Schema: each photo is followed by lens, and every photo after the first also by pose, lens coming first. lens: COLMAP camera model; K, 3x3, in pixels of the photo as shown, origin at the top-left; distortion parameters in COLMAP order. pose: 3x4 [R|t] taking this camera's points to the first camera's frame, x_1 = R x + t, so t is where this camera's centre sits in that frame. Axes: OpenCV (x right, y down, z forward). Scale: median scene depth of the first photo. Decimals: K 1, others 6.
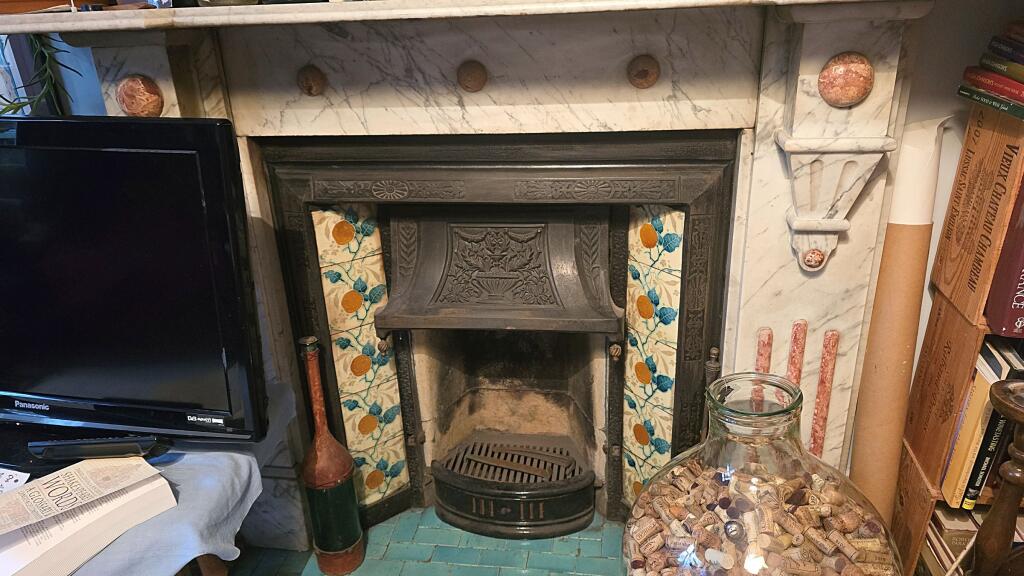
lens RADIAL K [[707.7, 0, 513.0], [0, 707.7, 294.7], [0, 0, 1]] dist [0.053287, -0.000362]
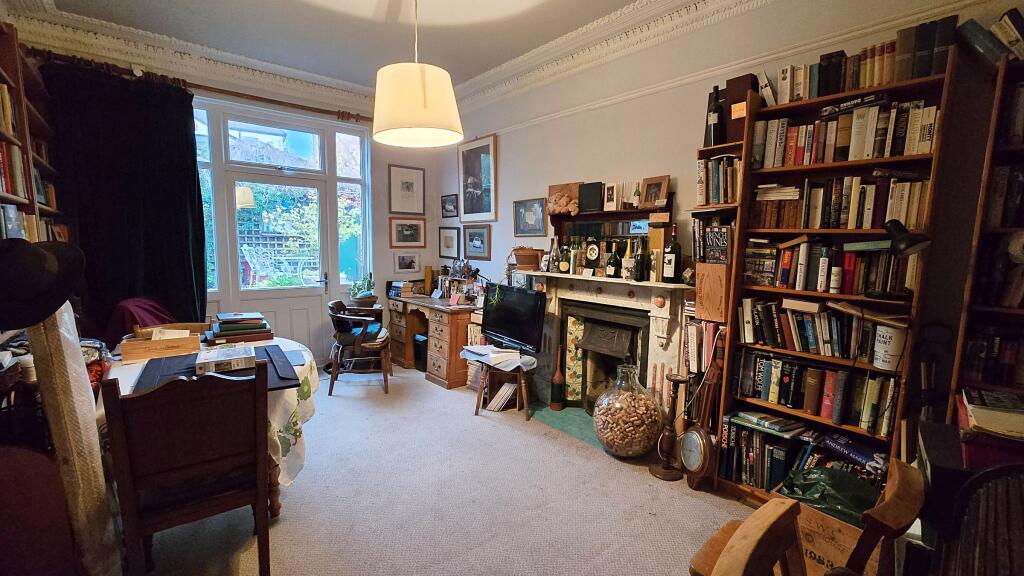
lens RADIAL K [[426.8, 0, 512.4], [0, 426.8, 292.9], [0, 0, 1]] dist [-0.000283, 0.000018]
pose [[0.759128, 0.129380, -0.637954, 0.991871], [-0.304670, 0.936694, -0.172573, 0.271704], [0.575240, 0.325370, 0.750489, -1.074275]]
